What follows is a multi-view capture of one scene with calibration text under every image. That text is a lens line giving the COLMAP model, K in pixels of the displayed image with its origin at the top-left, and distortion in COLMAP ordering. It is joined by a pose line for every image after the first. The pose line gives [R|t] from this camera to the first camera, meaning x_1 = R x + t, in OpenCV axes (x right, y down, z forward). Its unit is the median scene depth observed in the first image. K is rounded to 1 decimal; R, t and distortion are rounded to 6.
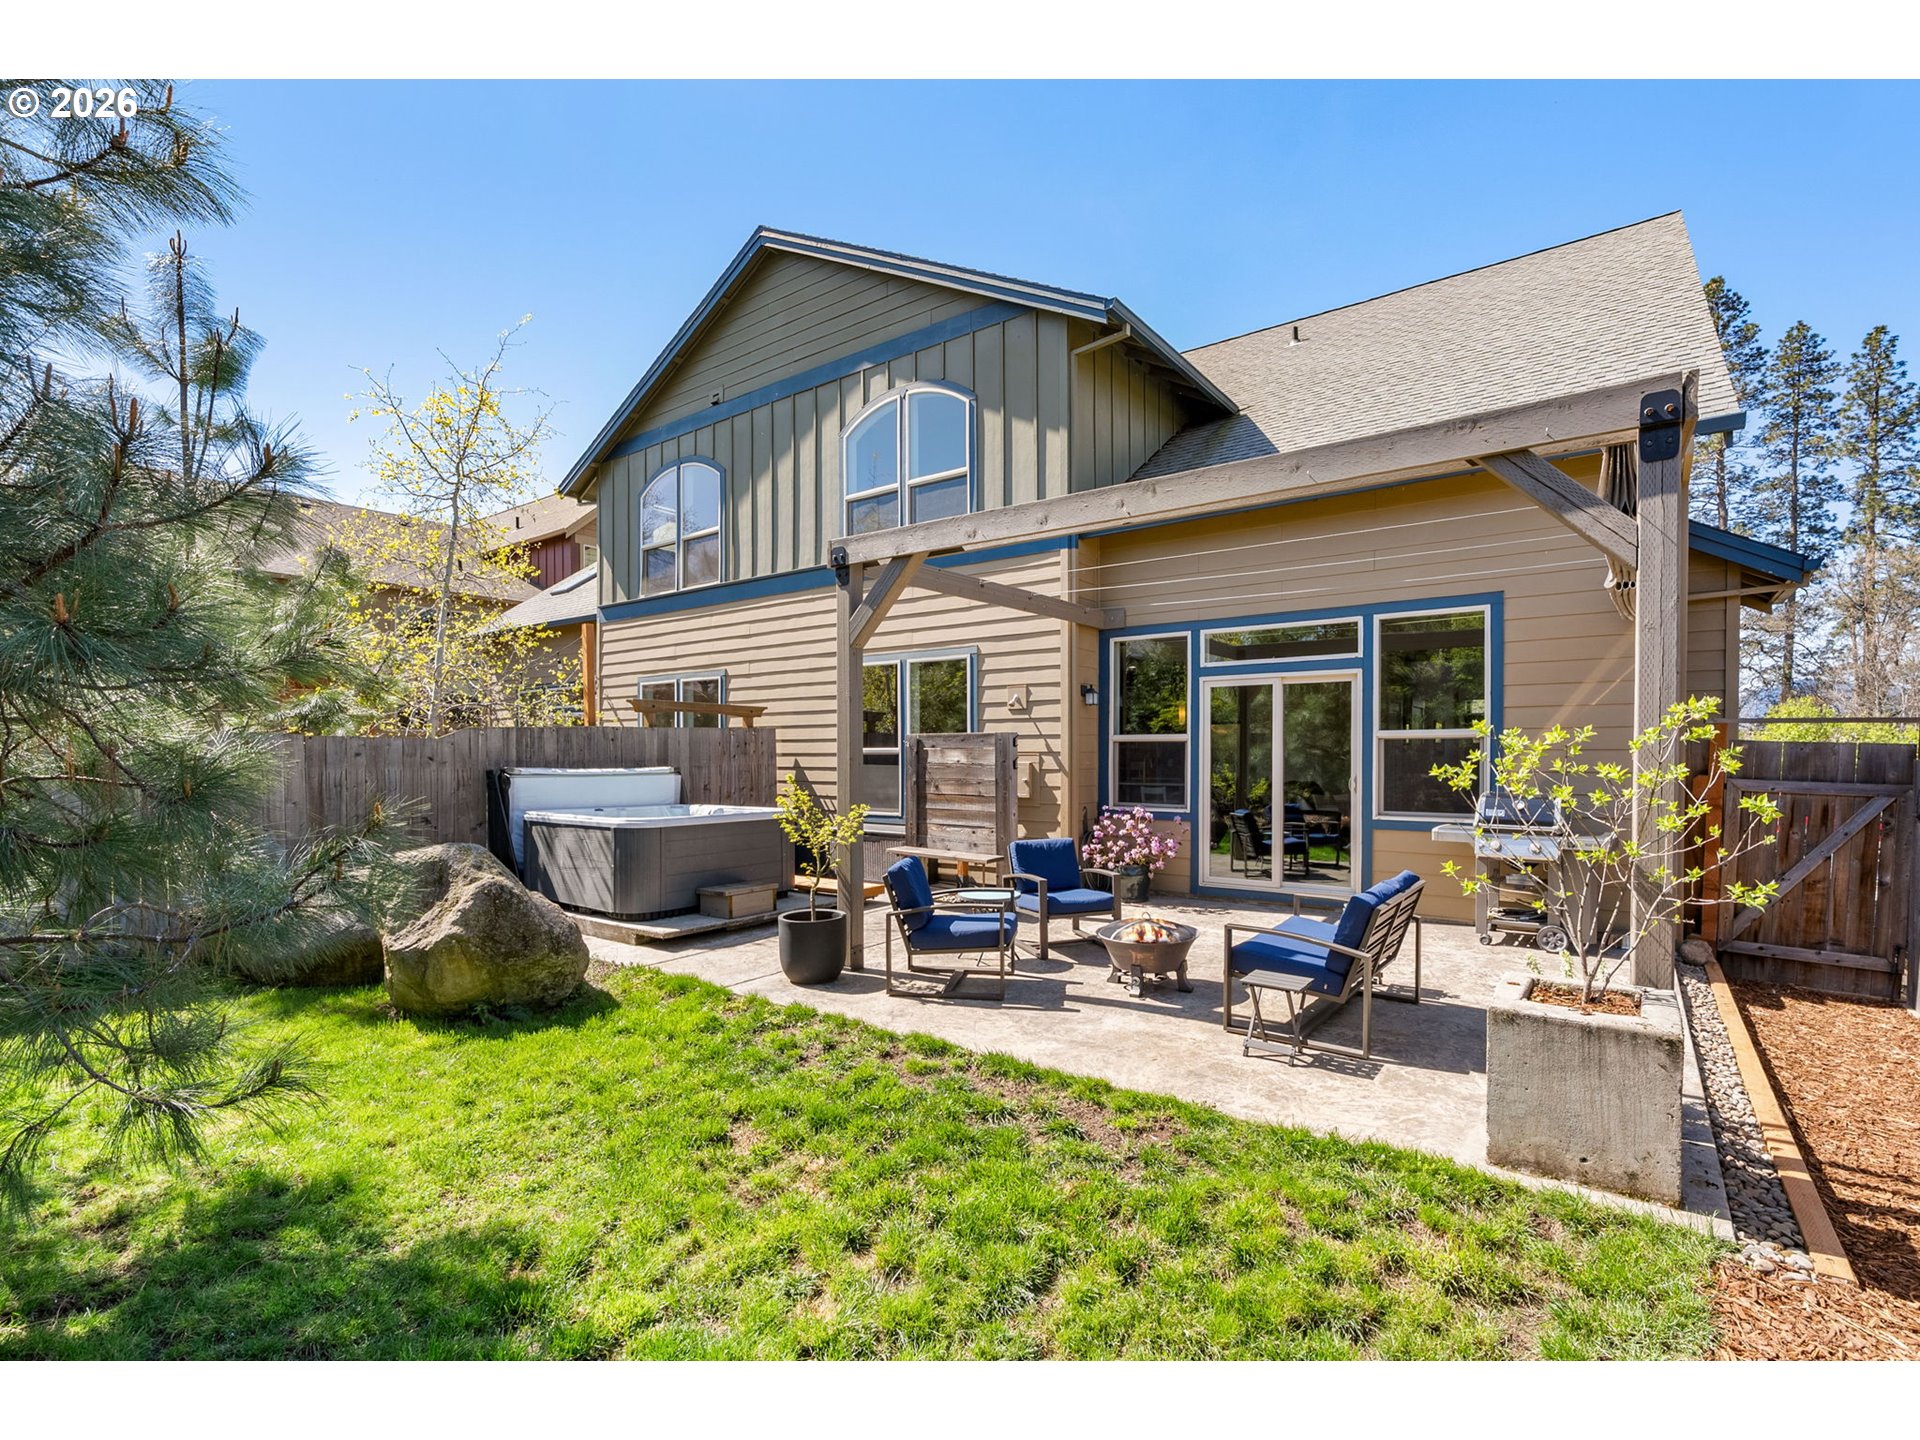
lens RADIAL K [[874.5, 0, 971.3], [0, 874.5, 724.1], [0, 0, 1]] dist [-0.000334, -0.000068]
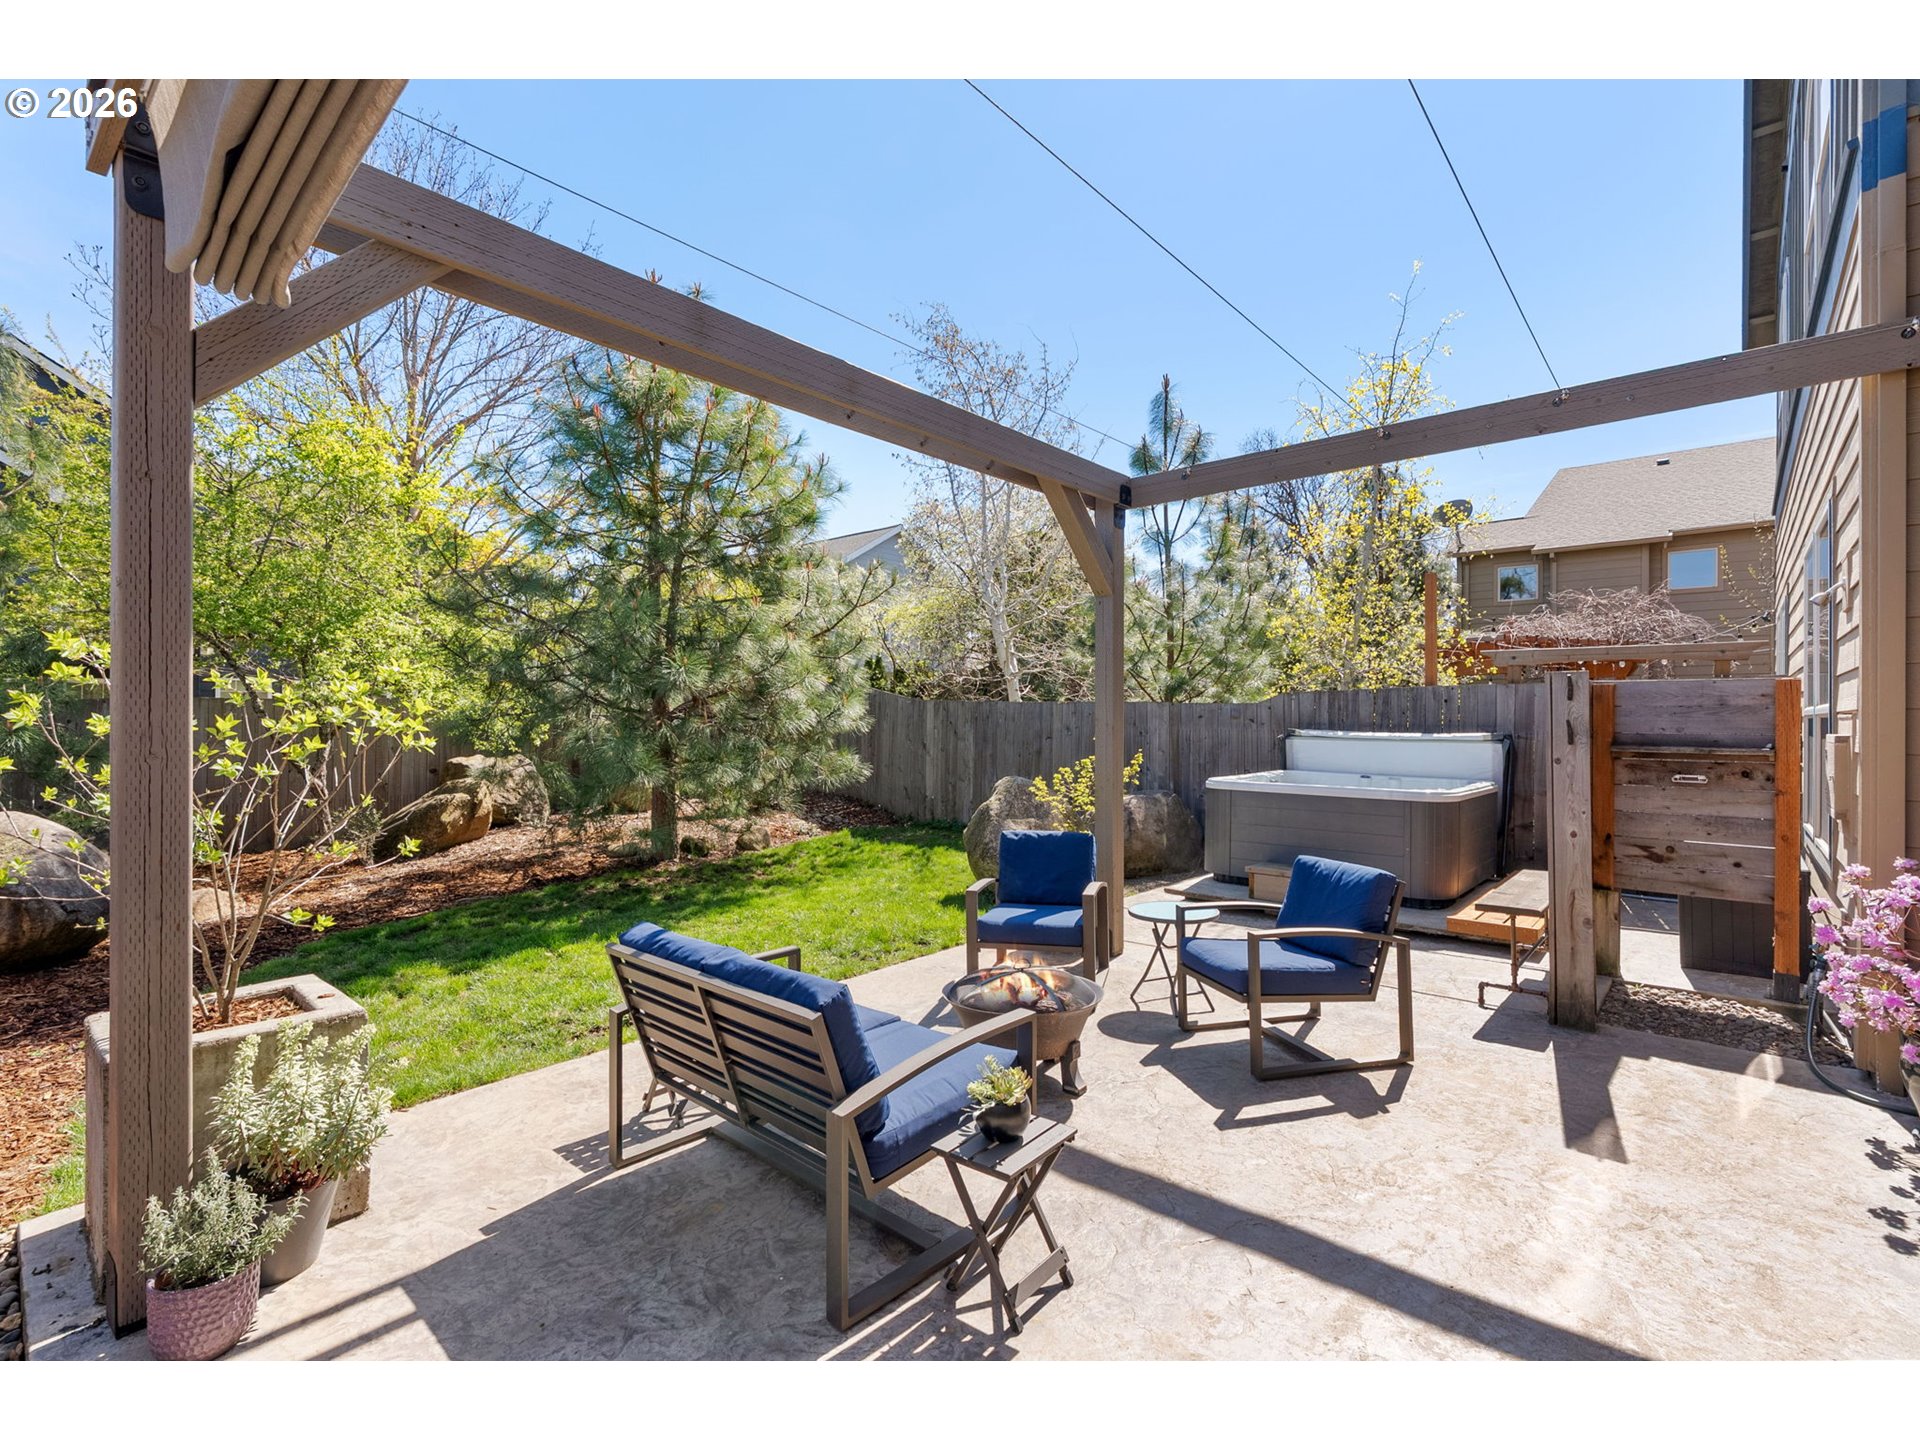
lens RADIAL K [[874.5, 0, 971.3], [0, 874.5, 724.1], [0, 0, 1]] dist [-0.000334, -0.000068]
pose [[-0.058907, -0.000889, -0.998263, 0.563672], [0.023587, 0.999719, -0.002282, 0.037112], [0.997985, -0.023680, -0.058869, 0.684496]]
